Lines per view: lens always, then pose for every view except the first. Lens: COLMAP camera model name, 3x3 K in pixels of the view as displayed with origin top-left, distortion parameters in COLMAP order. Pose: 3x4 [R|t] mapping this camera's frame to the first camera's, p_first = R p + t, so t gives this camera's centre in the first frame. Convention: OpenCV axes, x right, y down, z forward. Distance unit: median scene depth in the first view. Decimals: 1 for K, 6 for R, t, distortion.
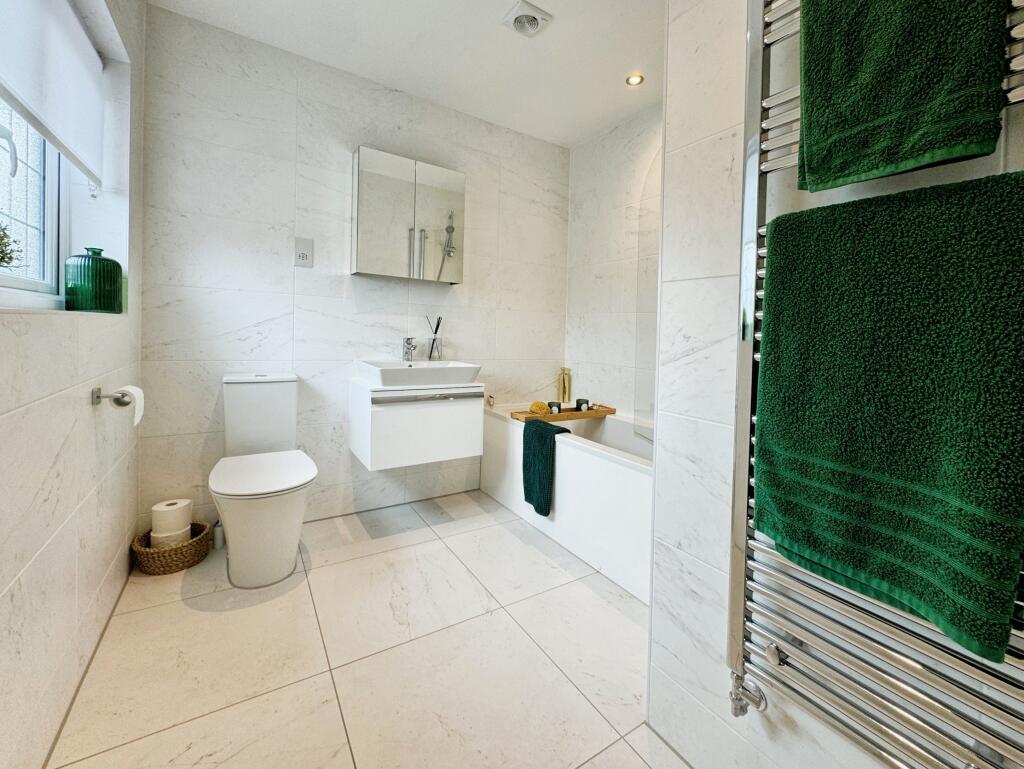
lens RADIAL K [[410.9, 0, 509.9], [0, 410.9, 344.2], [0, 0, 1]] dist [0.001014, -0.000349]
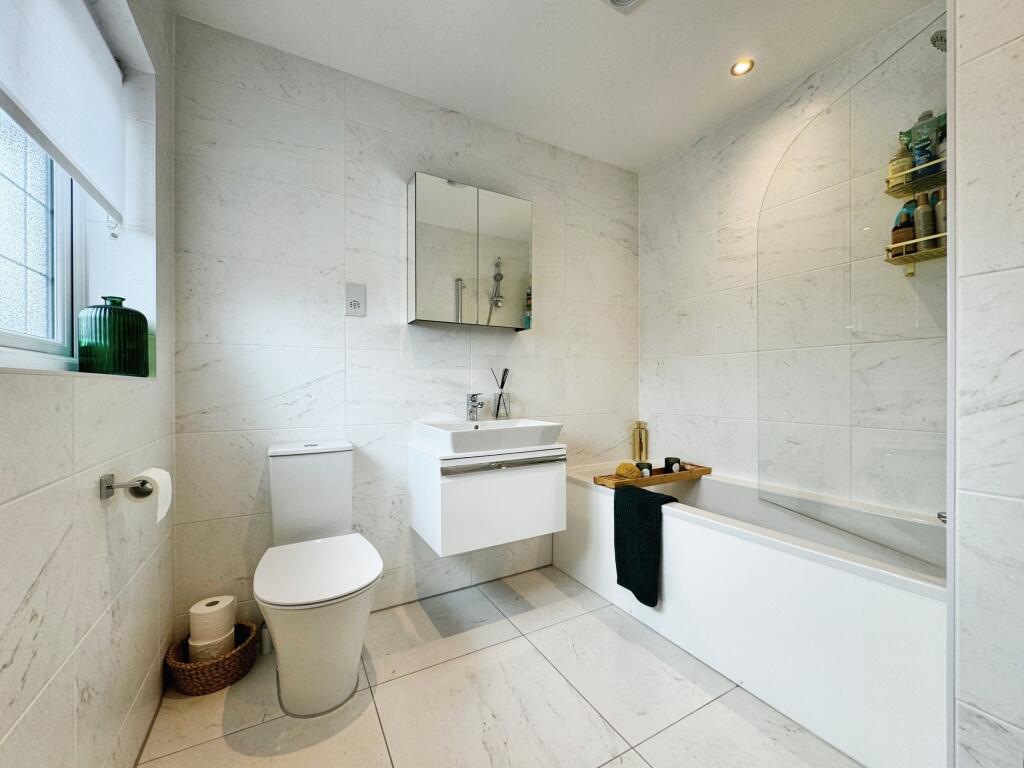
lens RADIAL K [[409.8, 0, 513.4], [0, 409.8, 382.4], [0, 0, 1]] dist [-0.000588, 0.000151]
pose [[0.996691, -0.044886, -0.067765, -0.127139], [0.042040, 0.998196, -0.042859, 0.000709], [0.069567, 0.039869, 0.996780, 0.182088]]
